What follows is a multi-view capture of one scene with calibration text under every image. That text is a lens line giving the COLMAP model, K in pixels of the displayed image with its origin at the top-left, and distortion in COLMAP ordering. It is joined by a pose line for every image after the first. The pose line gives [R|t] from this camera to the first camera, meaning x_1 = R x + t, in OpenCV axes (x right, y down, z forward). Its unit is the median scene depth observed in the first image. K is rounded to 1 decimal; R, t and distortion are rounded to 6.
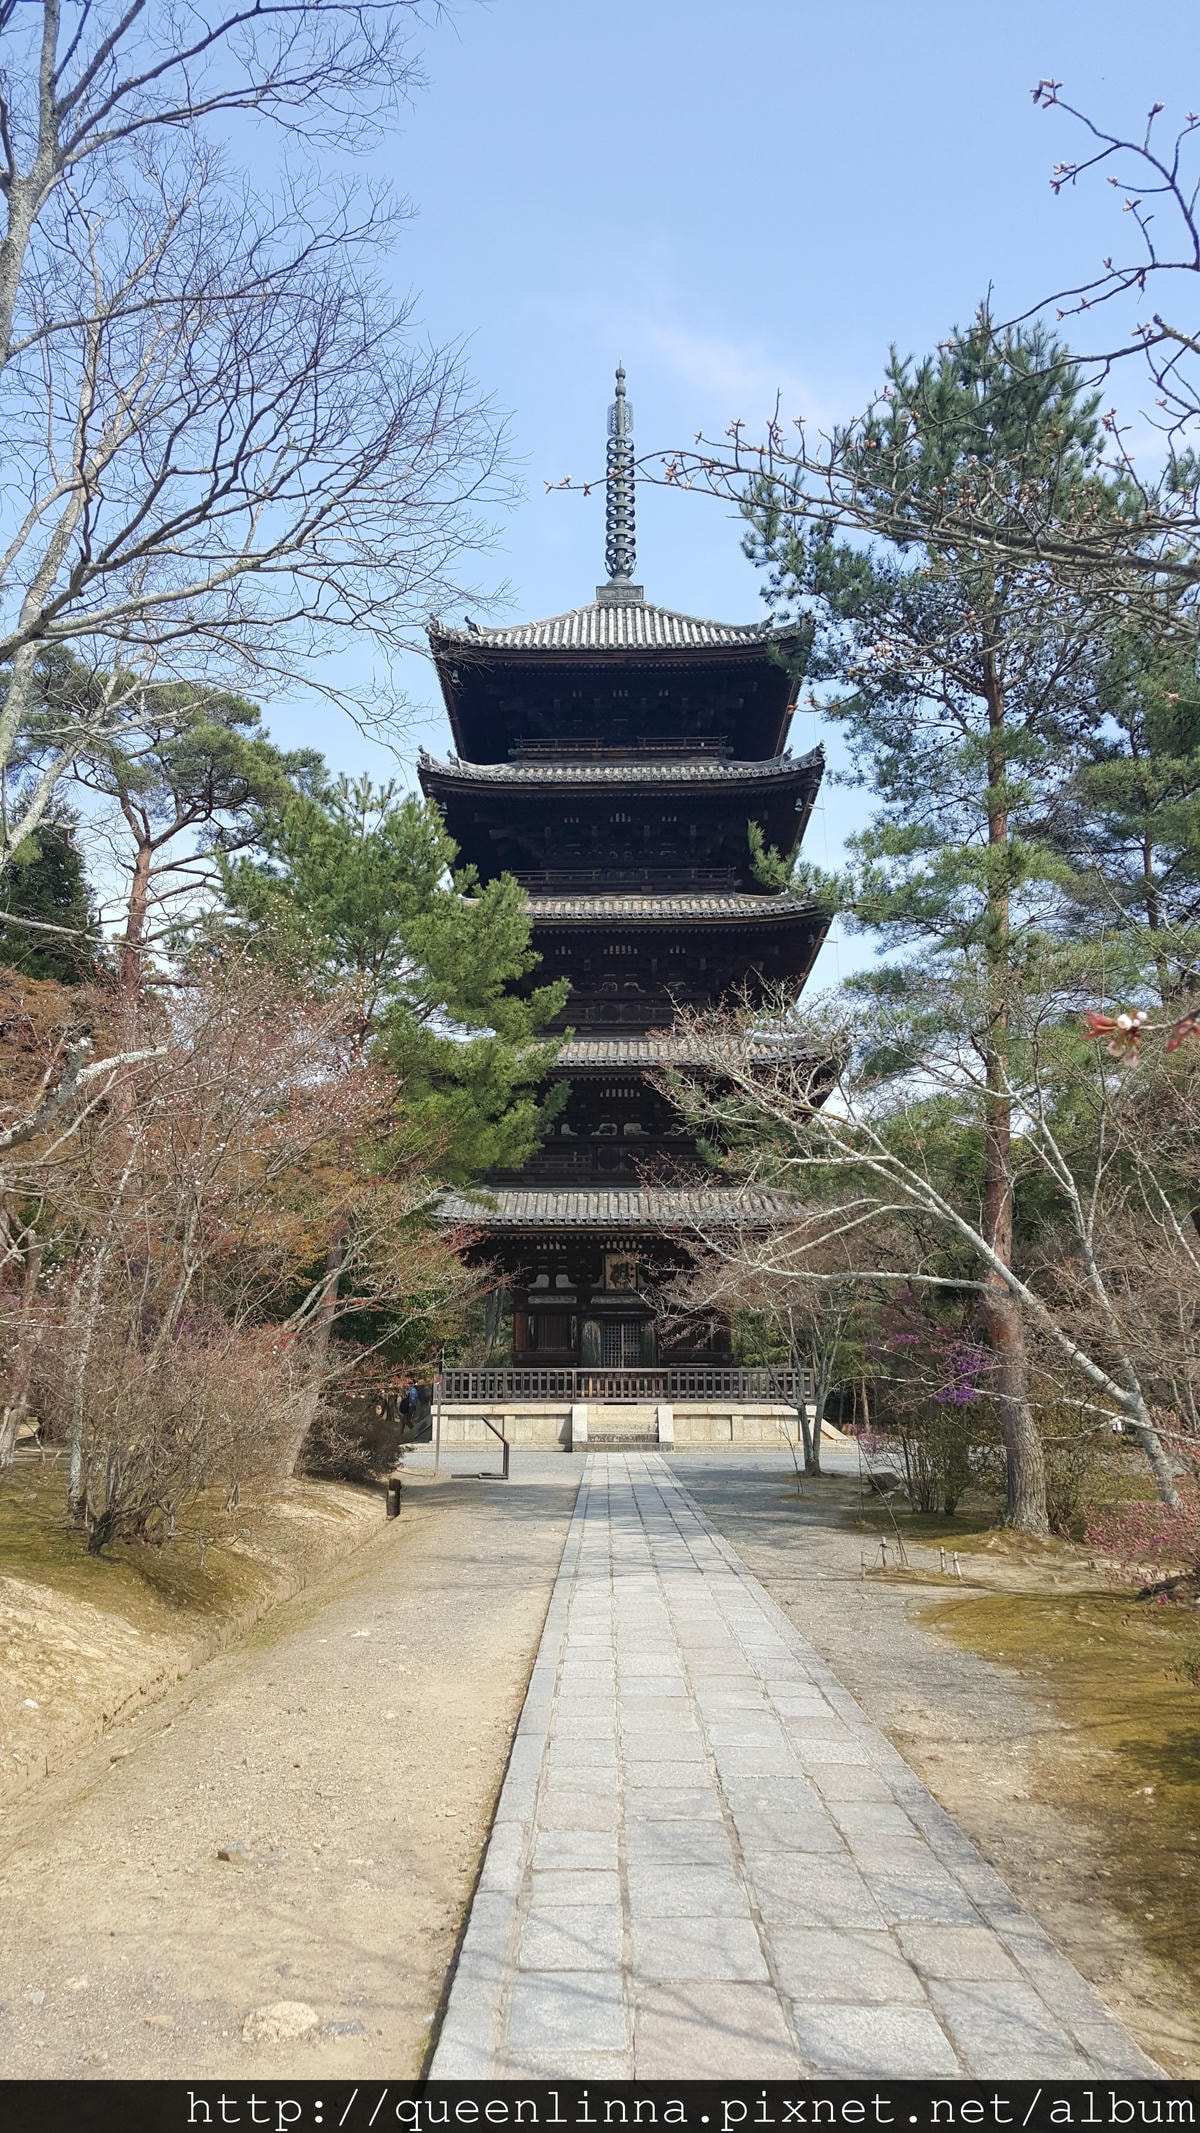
lens RADIAL K [[1603.0, 0, 592.0], [0, 1603.0, 1065.5], [0, 0, 1]] dist [-0.012460, -0.019717]
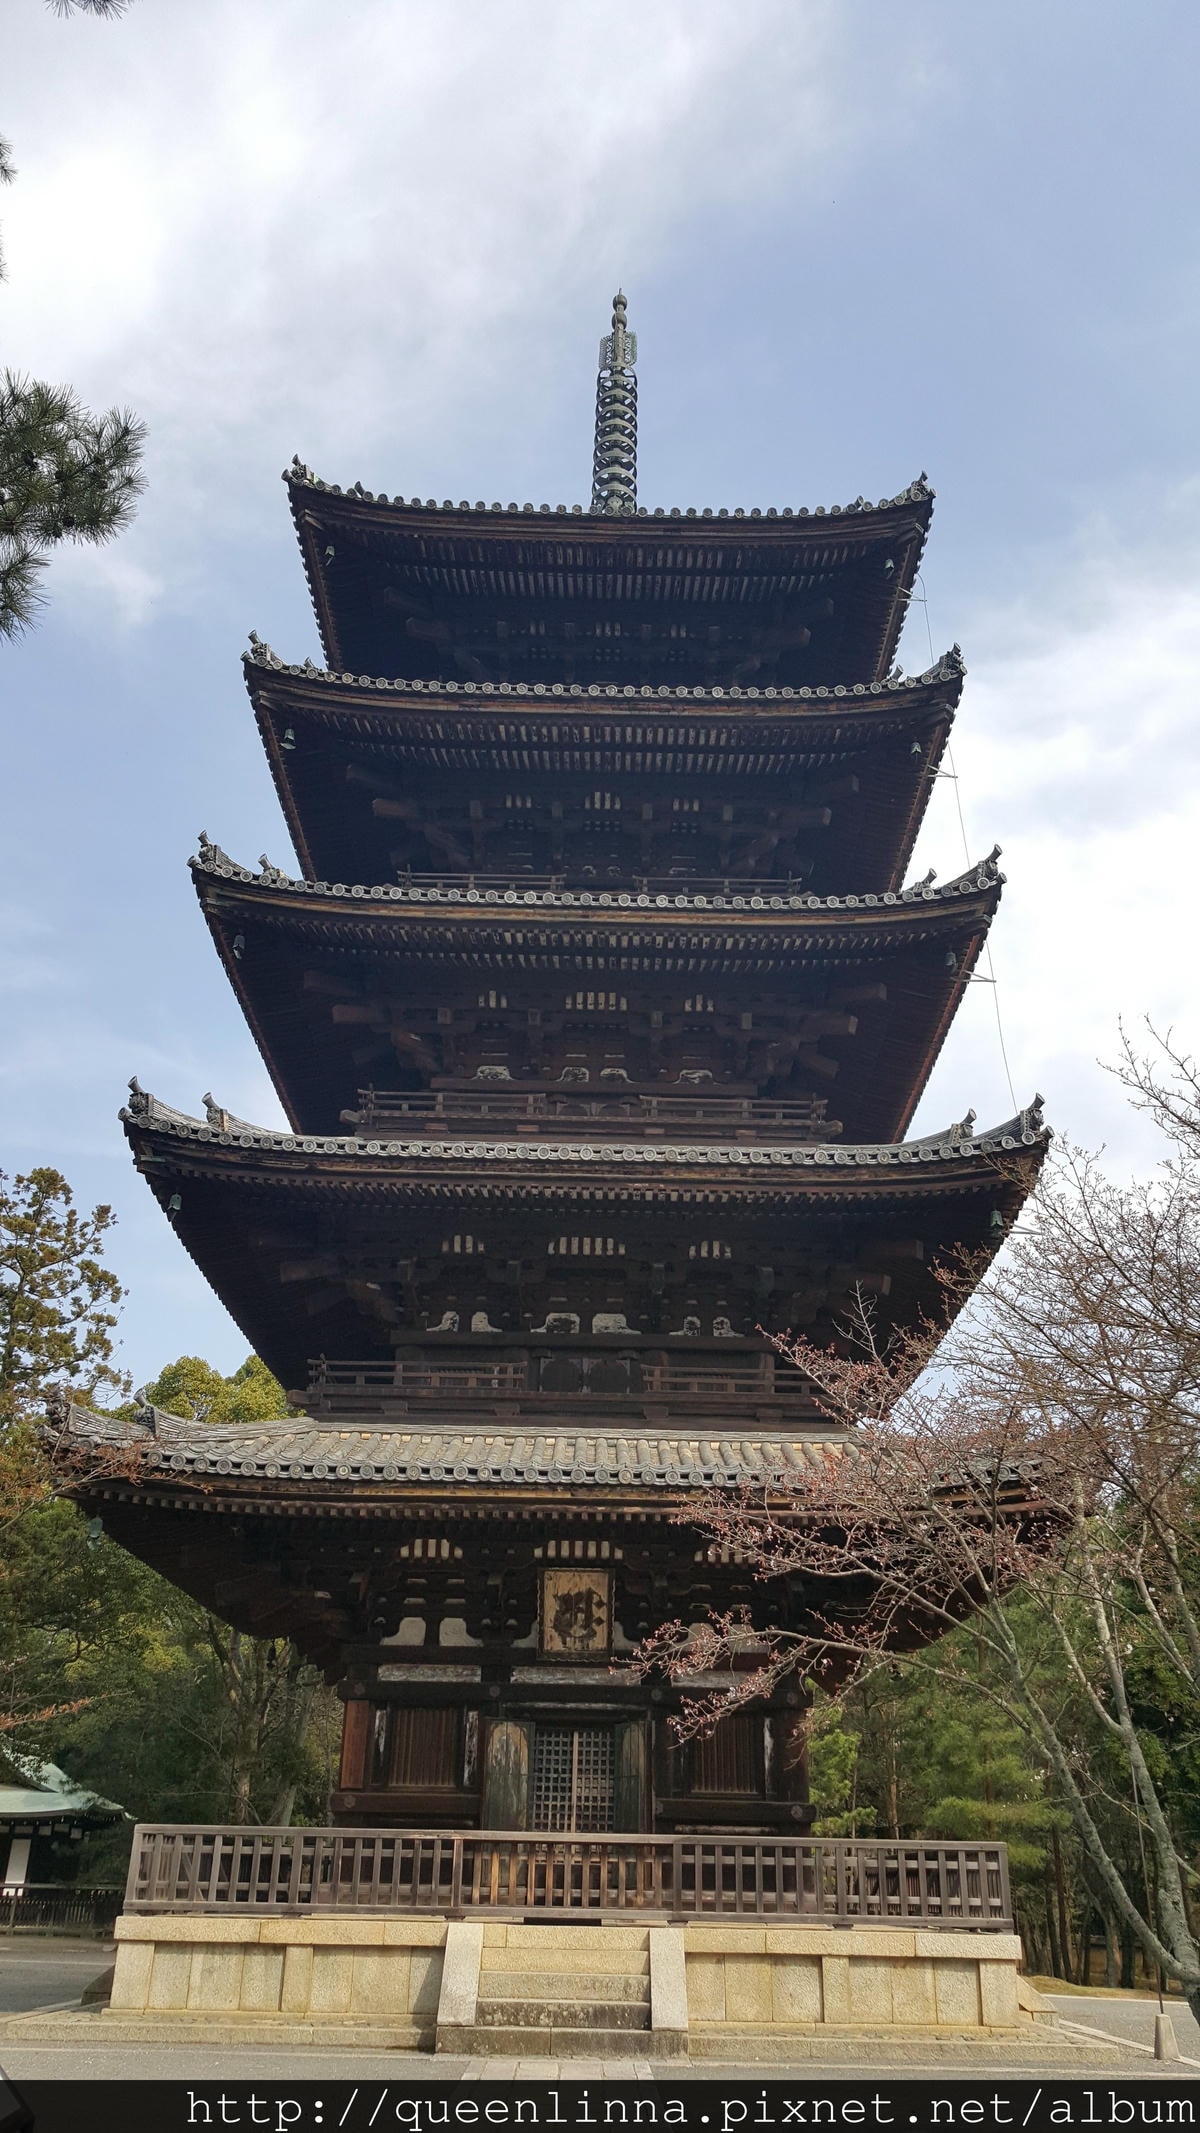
lens RADIAL K [[1603.0, 0, 619.7], [0, 1603.0, 1063.6], [0, 0, 1]] dist [-0.012460, -0.019717]
pose [[0.999491, 0.028253, 0.014824, 0.019964], [-0.023241, 0.963021, -0.268424, 0.103287], [-0.021860, 0.267943, 0.963187, 0.522569]]
